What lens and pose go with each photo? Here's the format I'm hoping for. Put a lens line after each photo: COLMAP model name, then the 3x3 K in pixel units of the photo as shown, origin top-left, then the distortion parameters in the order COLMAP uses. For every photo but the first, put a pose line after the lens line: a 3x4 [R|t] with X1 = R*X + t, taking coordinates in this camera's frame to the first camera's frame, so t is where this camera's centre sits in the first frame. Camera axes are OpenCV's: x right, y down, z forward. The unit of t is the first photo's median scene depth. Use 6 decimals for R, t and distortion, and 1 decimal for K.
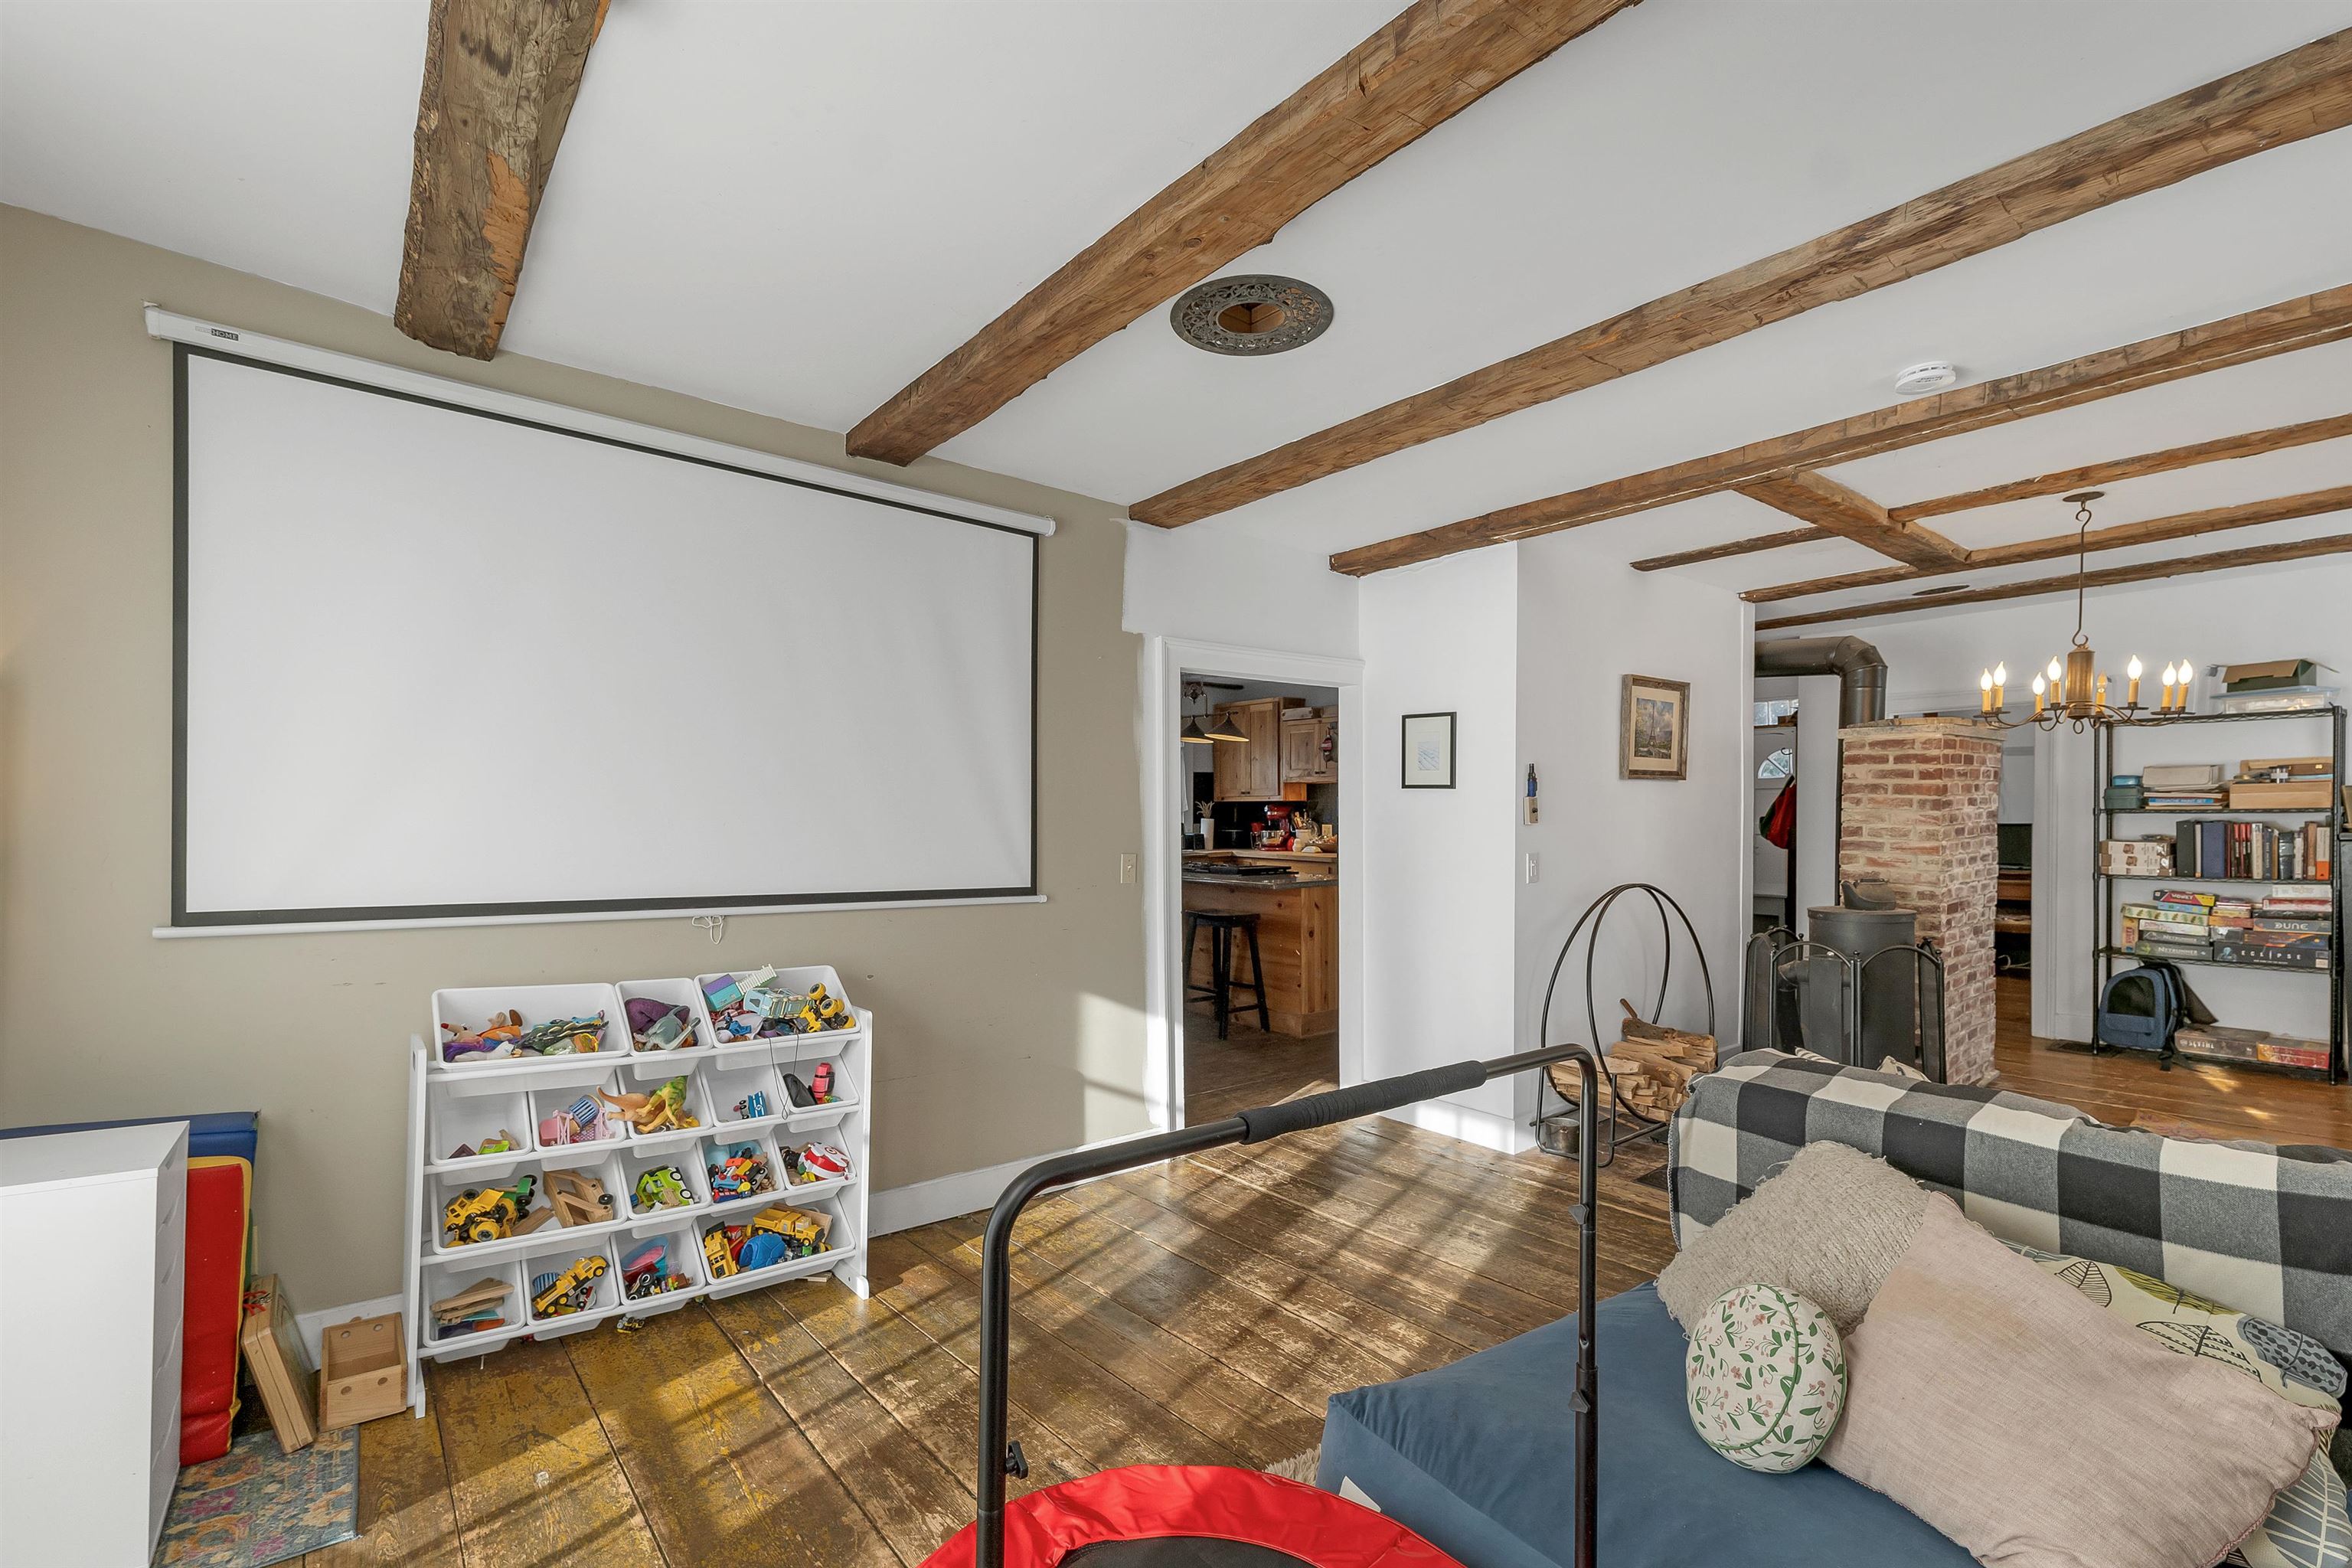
lens RADIAL K [[1045.4, 0, 1167.7], [0, 1045.4, 797.5], [0, 0, 1]] dist [0.000349, -0.000045]
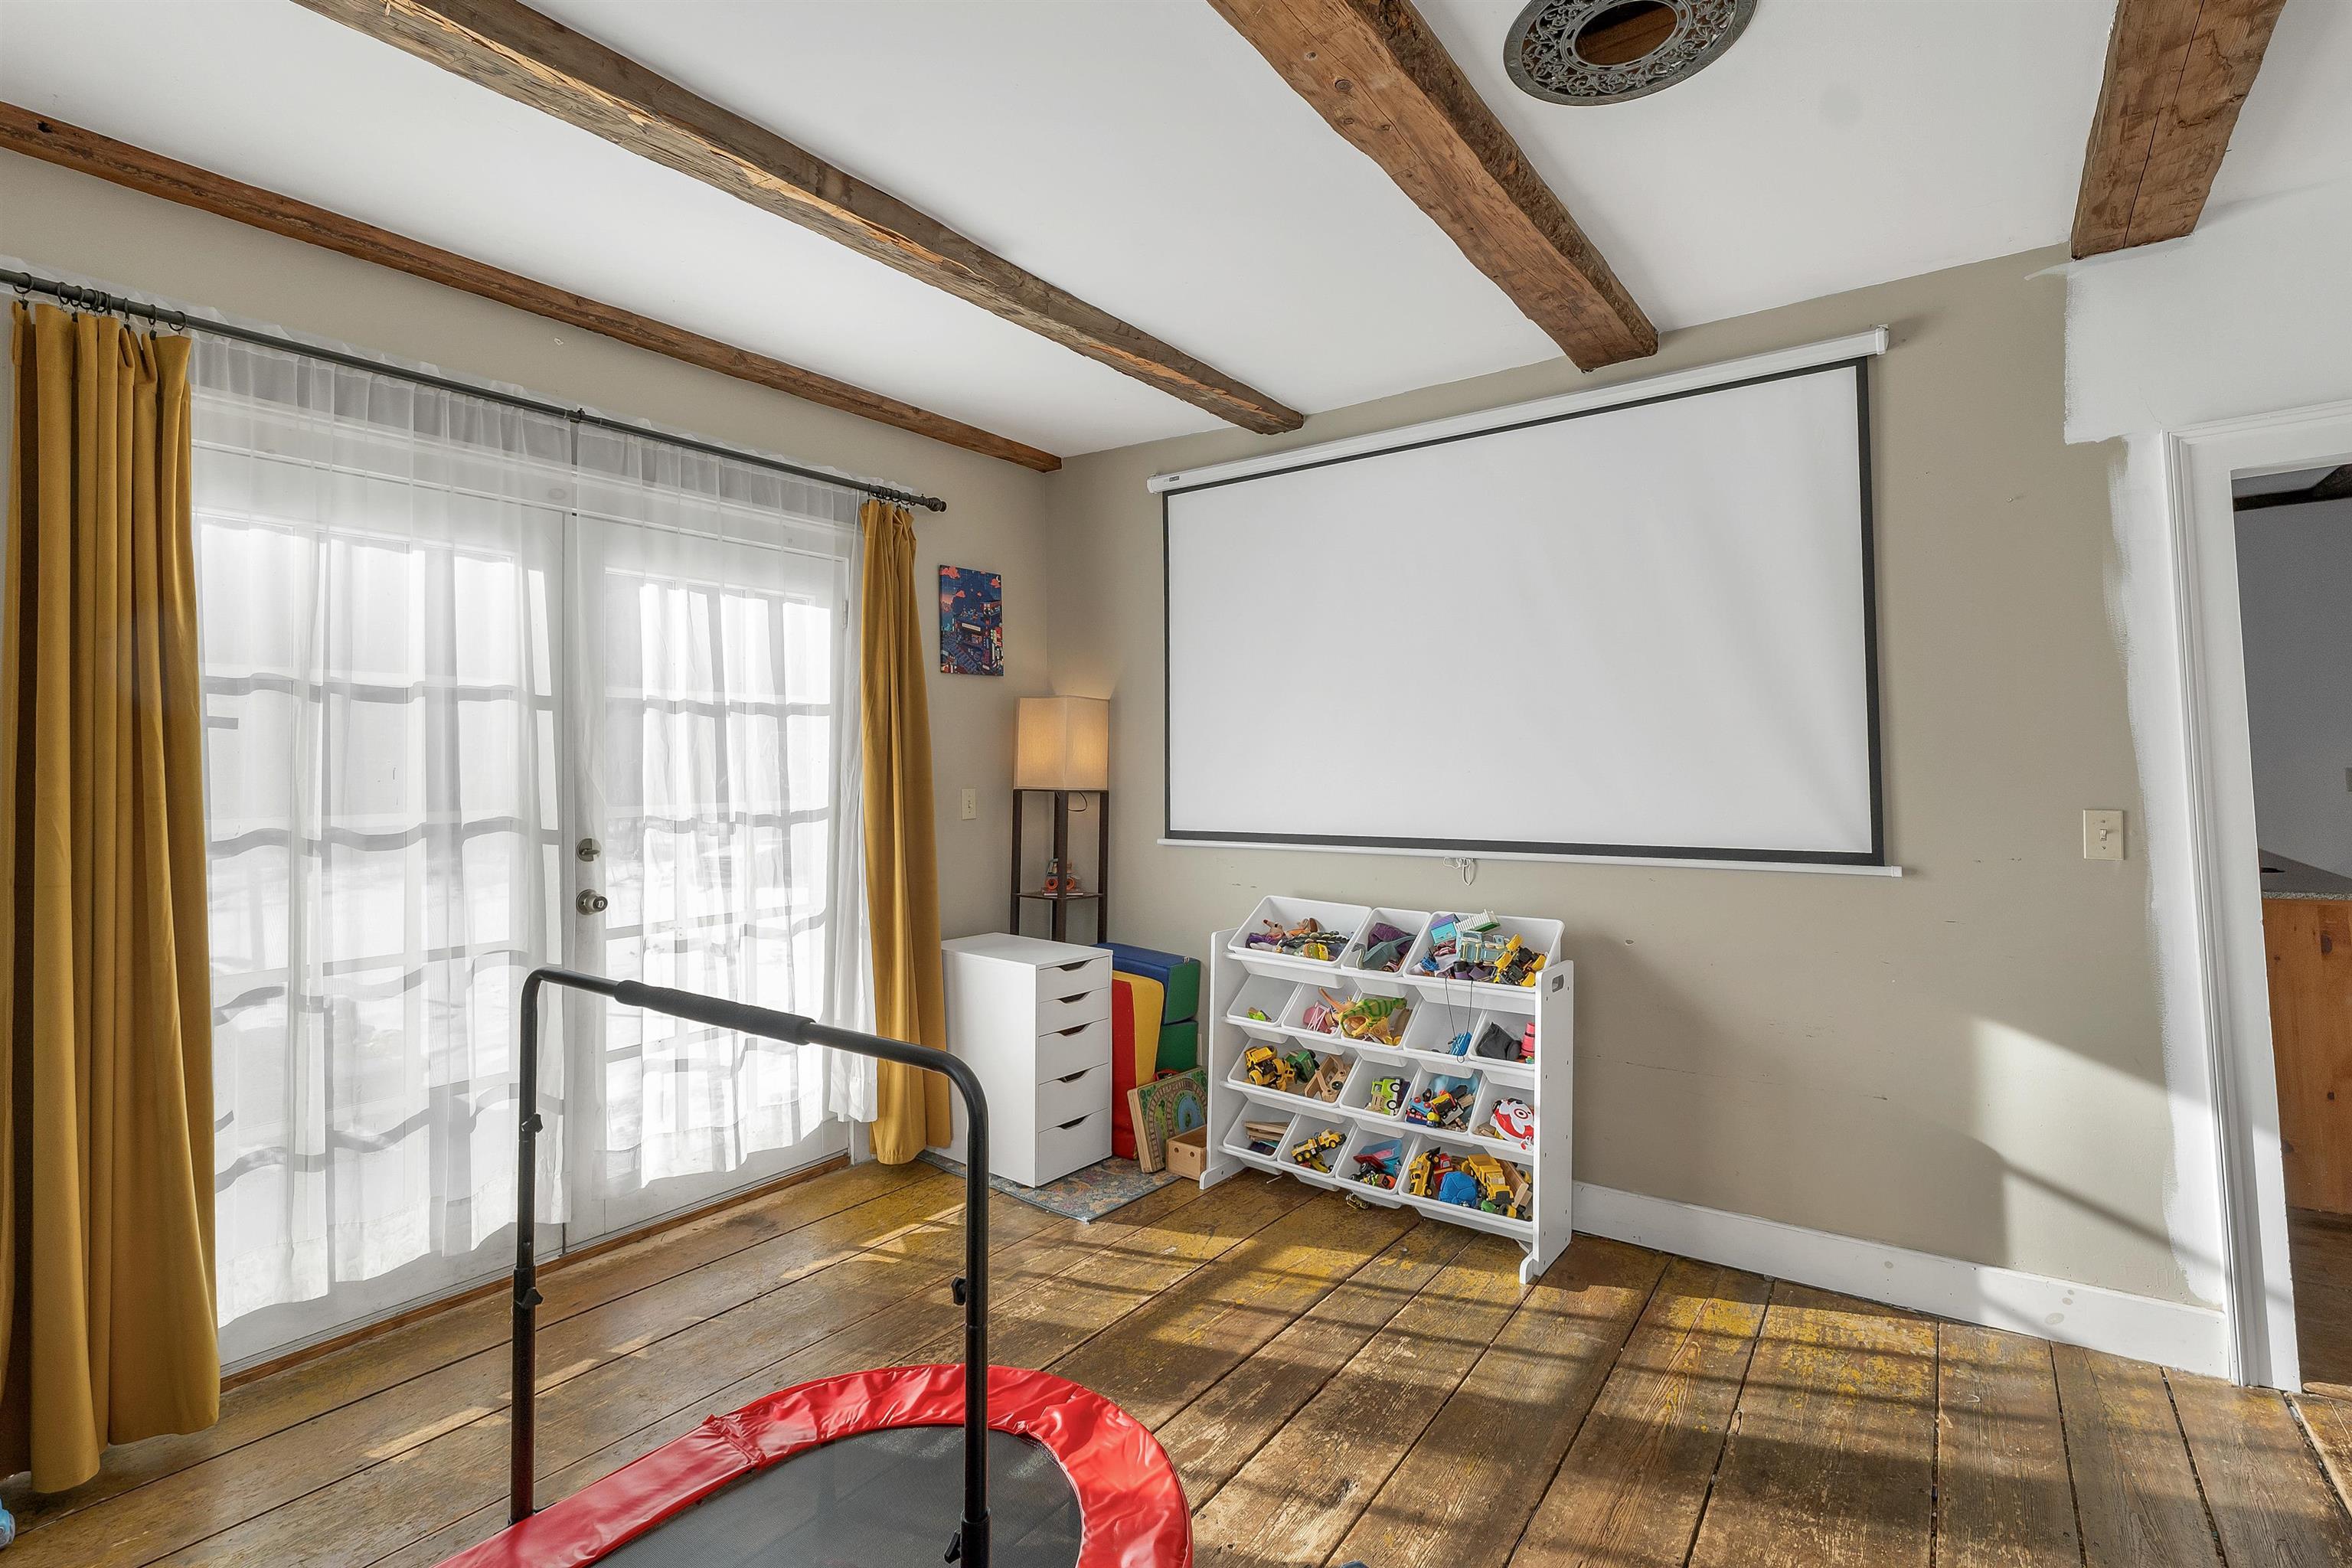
lens RADIAL K [[1077.4, 0, 1179.4], [0, 1077.4, 704.8], [0, 0, 1]] dist [-0.000730, -0.000087]
pose [[0.263630, -0.074398, -0.961751, 0.625020], [0.037572, 0.997057, -0.066830, 0.023379], [0.963892, -0.018516, 0.265649, 0.494215]]
